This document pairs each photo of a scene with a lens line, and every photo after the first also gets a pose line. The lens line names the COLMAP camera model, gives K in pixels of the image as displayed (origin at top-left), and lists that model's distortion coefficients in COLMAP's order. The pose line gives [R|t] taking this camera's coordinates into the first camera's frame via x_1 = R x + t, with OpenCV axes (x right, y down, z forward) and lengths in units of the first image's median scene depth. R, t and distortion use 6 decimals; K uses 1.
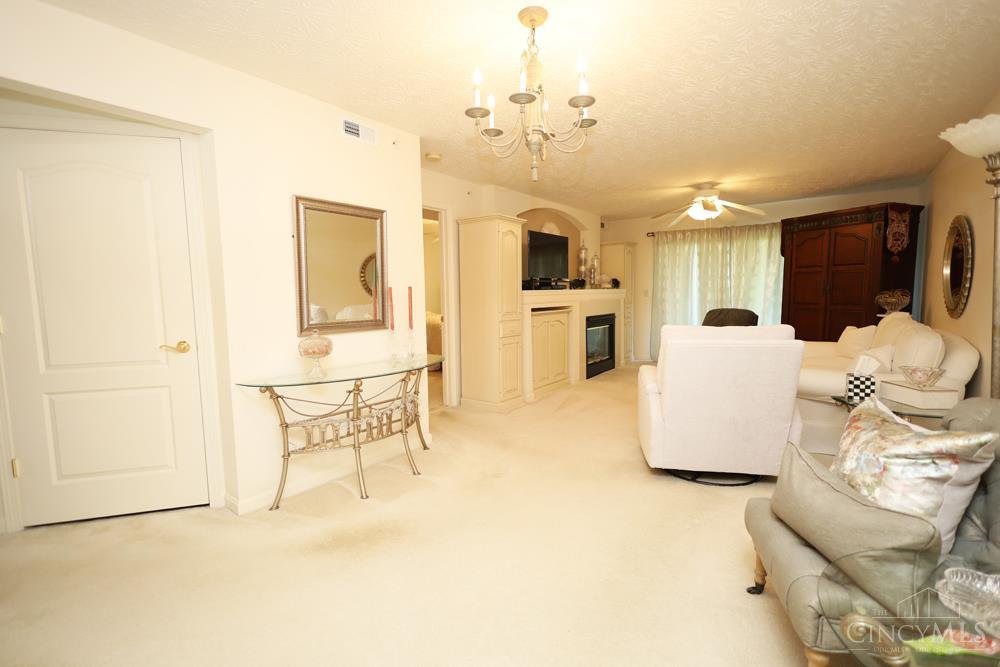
lens RADIAL K [[463.0, 0, 501.9], [0, 463.0, 332.0], [0, 0, 1]] dist [0.001171, 0.000180]
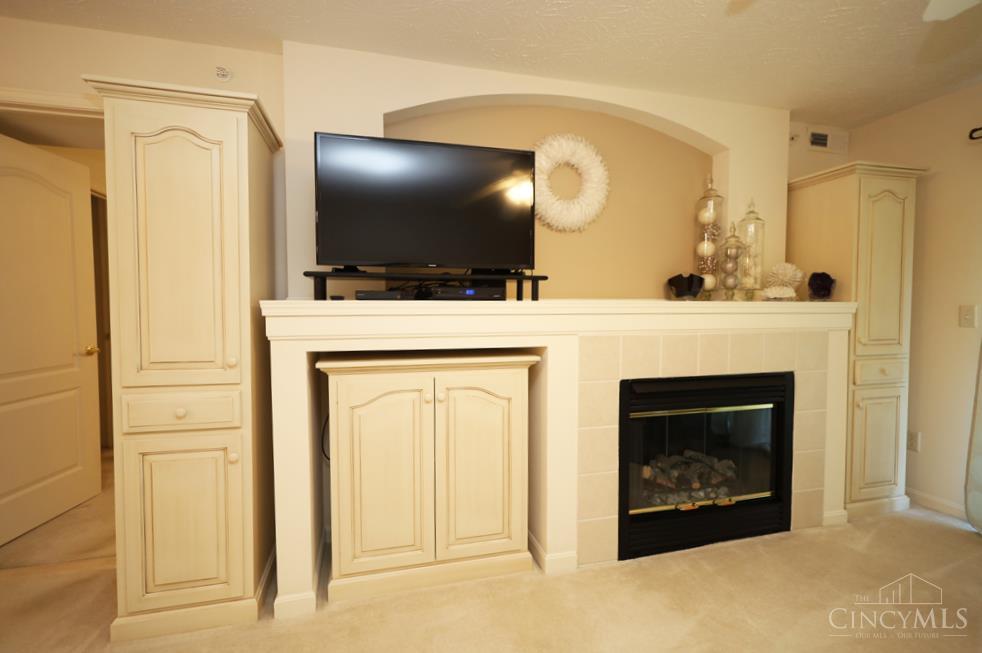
lens RADIAL K [[454.7, 0, 492.9], [0, 454.7, 325.1], [0, 0, 1]] dist [0.001171, 0.000180]
pose [[0.779193, 0.047195, -0.625004, 0.276904], [-0.067921, 0.997647, -0.009342, -0.056479], [0.623093, 0.049730, 0.780565, 0.591333]]
